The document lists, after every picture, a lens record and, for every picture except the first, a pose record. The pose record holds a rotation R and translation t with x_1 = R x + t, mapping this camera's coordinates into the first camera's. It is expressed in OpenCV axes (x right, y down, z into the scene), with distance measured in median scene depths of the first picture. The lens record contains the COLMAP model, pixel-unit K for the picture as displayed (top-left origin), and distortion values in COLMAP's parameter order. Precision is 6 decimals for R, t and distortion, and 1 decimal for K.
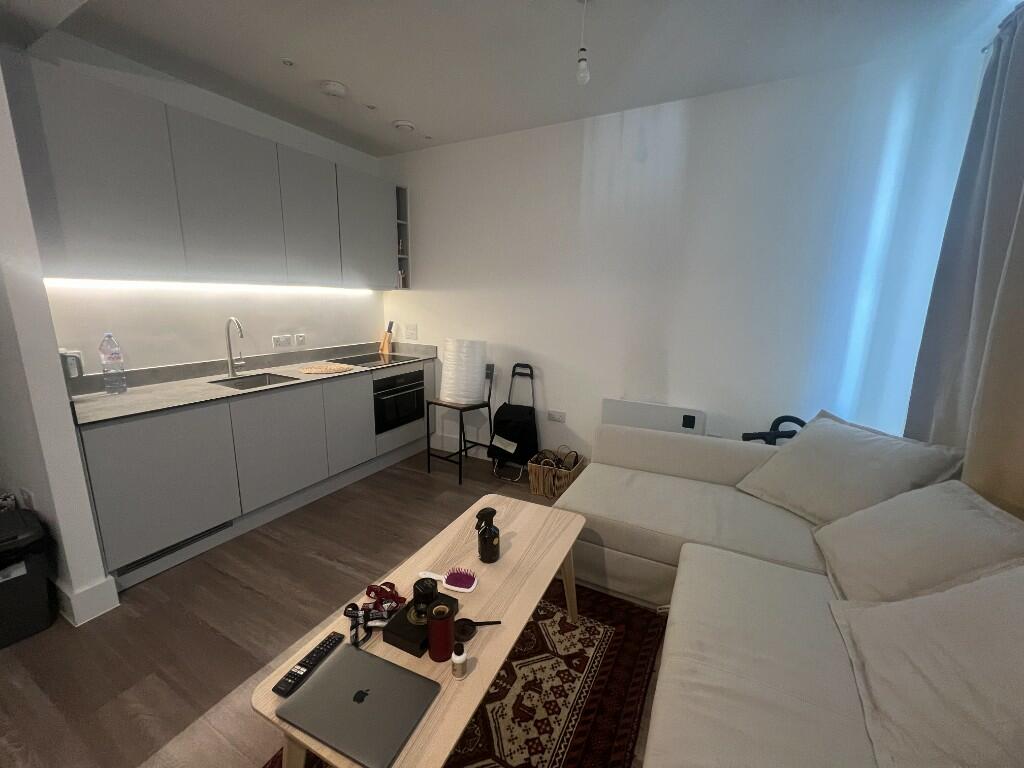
lens RADIAL K [[410.5, 0, 512.0], [0, 410.5, 384.0], [0, 0, 1]] dist [-0.000816, -0.000035]
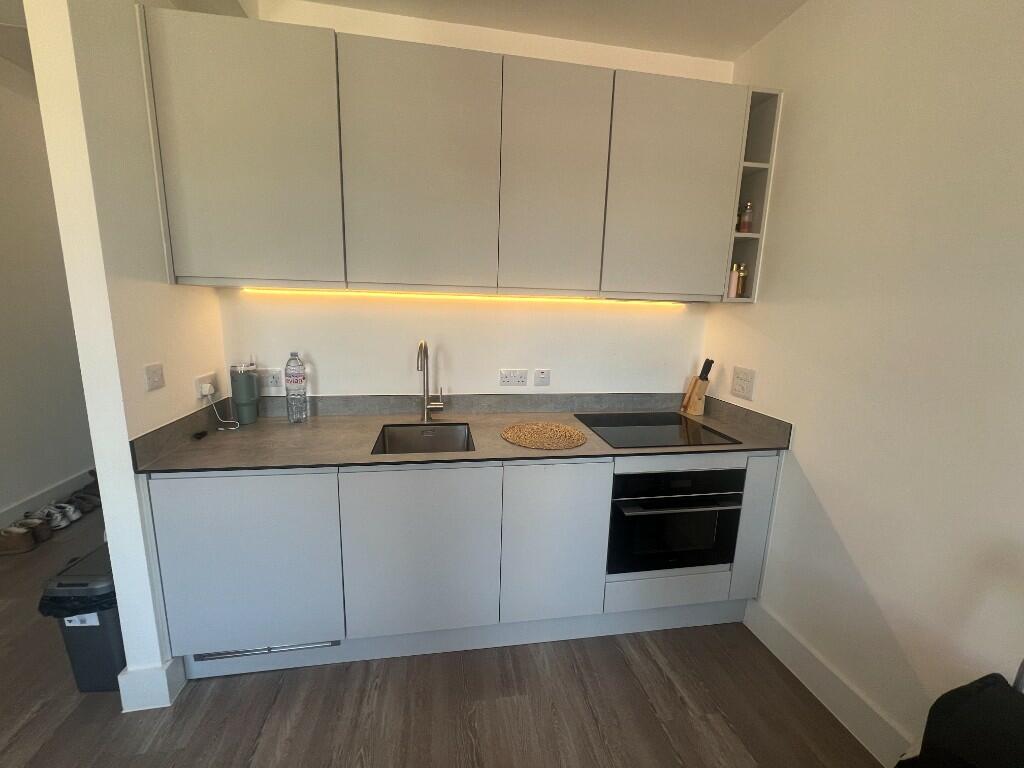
lens RADIAL K [[414.7, 0, 512.0], [0, 414.7, 384.0], [0, 0, 1]] dist [-0.000158, 0.000559]
pose [[0.608971, 0.141642, -0.780444, -0.021568], [-0.177311, 0.983337, 0.040111, -0.103784], [0.773121, 0.113955, 0.623938, 0.487132]]
